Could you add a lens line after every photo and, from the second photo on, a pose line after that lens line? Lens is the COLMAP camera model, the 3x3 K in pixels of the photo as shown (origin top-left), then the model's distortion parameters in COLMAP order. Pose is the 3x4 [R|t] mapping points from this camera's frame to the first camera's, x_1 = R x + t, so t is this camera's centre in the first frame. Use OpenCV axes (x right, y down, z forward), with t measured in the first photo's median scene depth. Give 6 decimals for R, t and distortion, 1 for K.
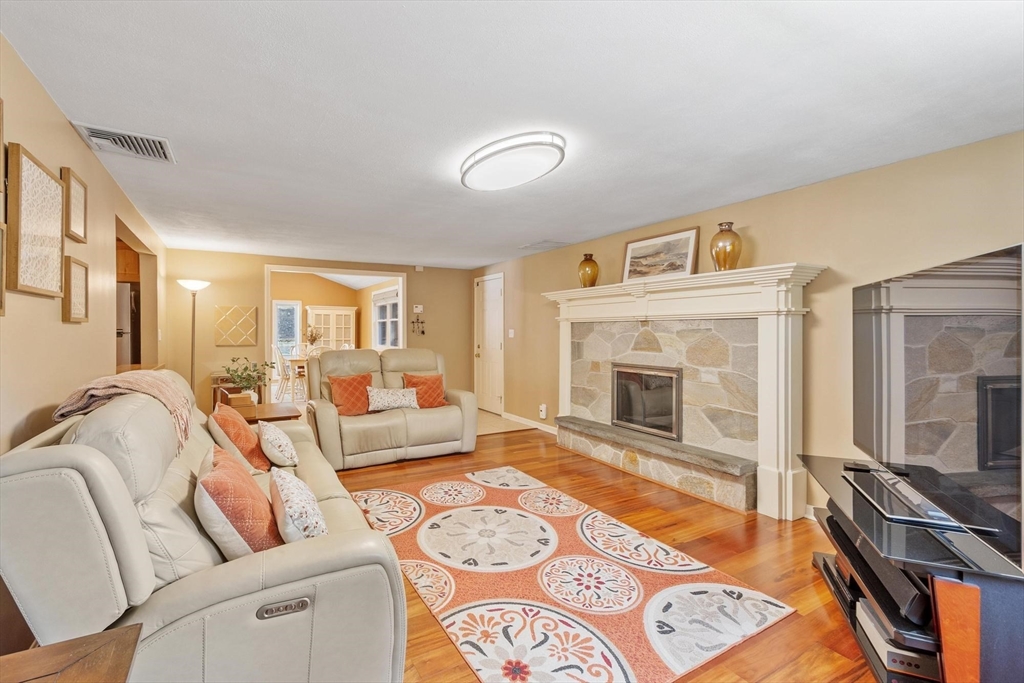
lens RADIAL K [[455.8, 0, 488.3], [0, 455.8, 342.7], [0, 0, 1]] dist [0.006300, -0.000007]
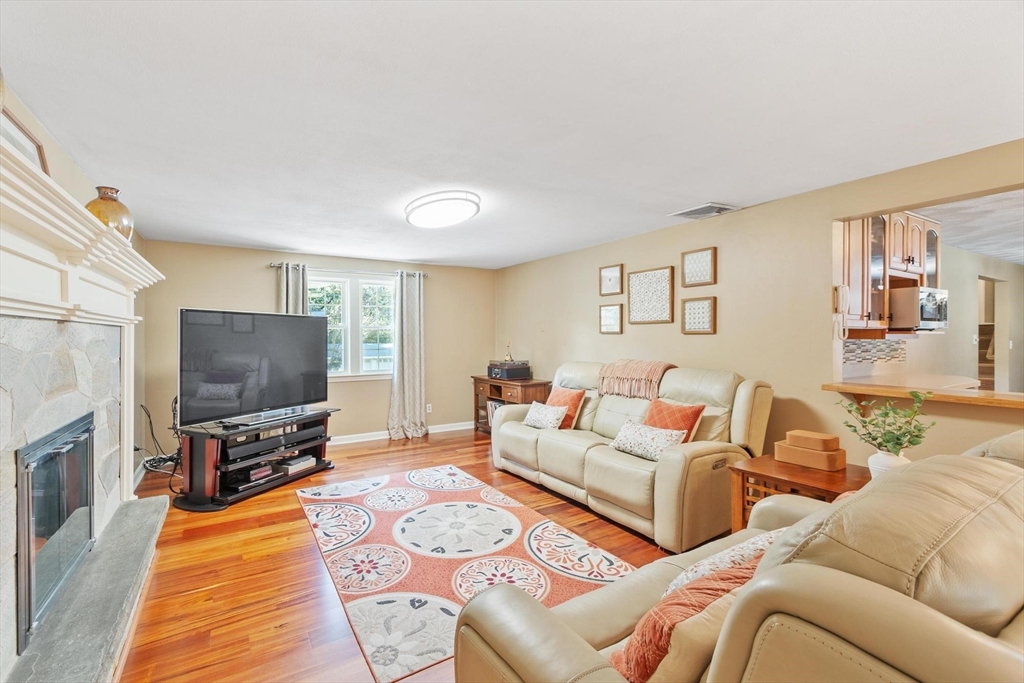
lens RADIAL K [[444.4, 0, 490.1], [0, 444.4, 343.9], [0, 0, 1]] dist [0.002531, 0.000150]
pose [[-0.999842, 0.000313, -0.017778, -0.049491], [-0.000415, 0.999161, 0.040943, -0.047984], [0.017776, 0.040944, -0.999003, 1.615218]]
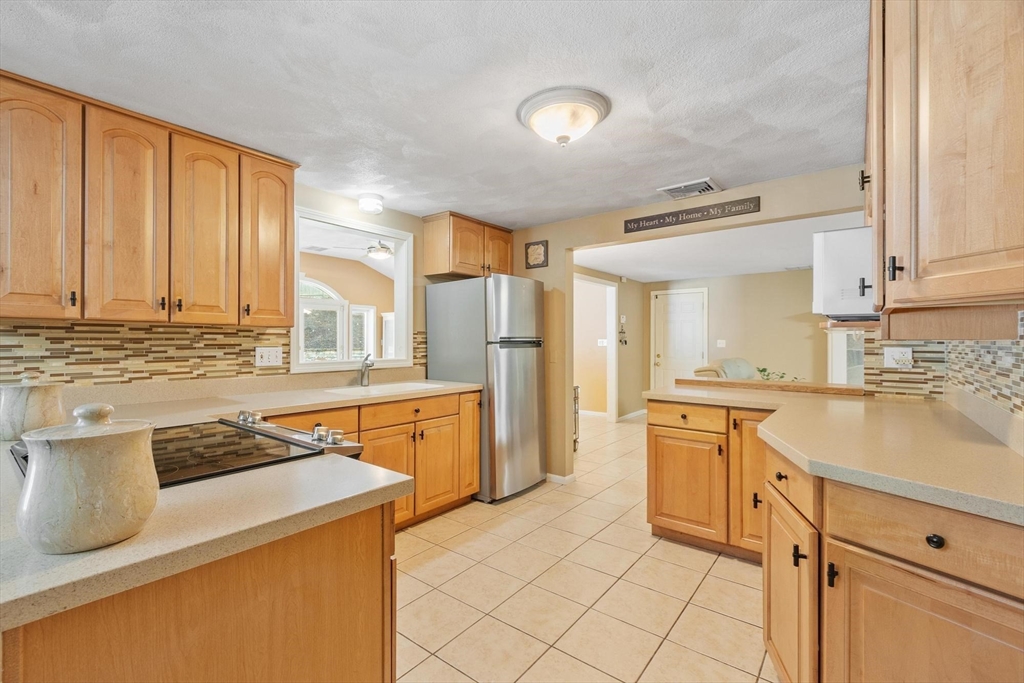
lens RADIAL K [[448.9, 0, 488.5], [0, 448.9, 338.3], [0, 0, 1]] dist [0.006888, -0.000084]
pose [[0.932599, 0.001873, 0.360909, -1.539643], [0.009441, 0.999518, -0.029583, -0.010640], [-0.360790, 0.030997, 0.932132, 0.344744]]
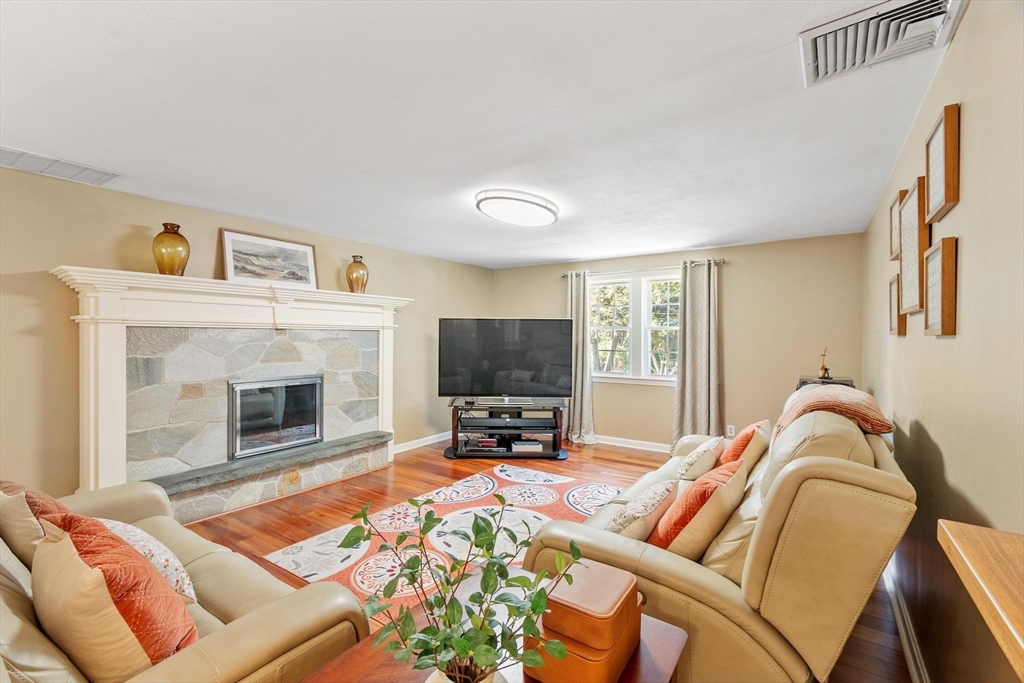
lens RADIAL K [[448.9, 0, 488.5], [0, 448.9, 338.3], [0, 0, 1]] dist [0.006888, -0.000084]
pose [[-0.412508, -0.006936, 0.910928, -0.757619], [0.017753, 0.999720, 0.015652, -0.040781], [-0.910781, 0.022628, -0.412269, 1.136169]]
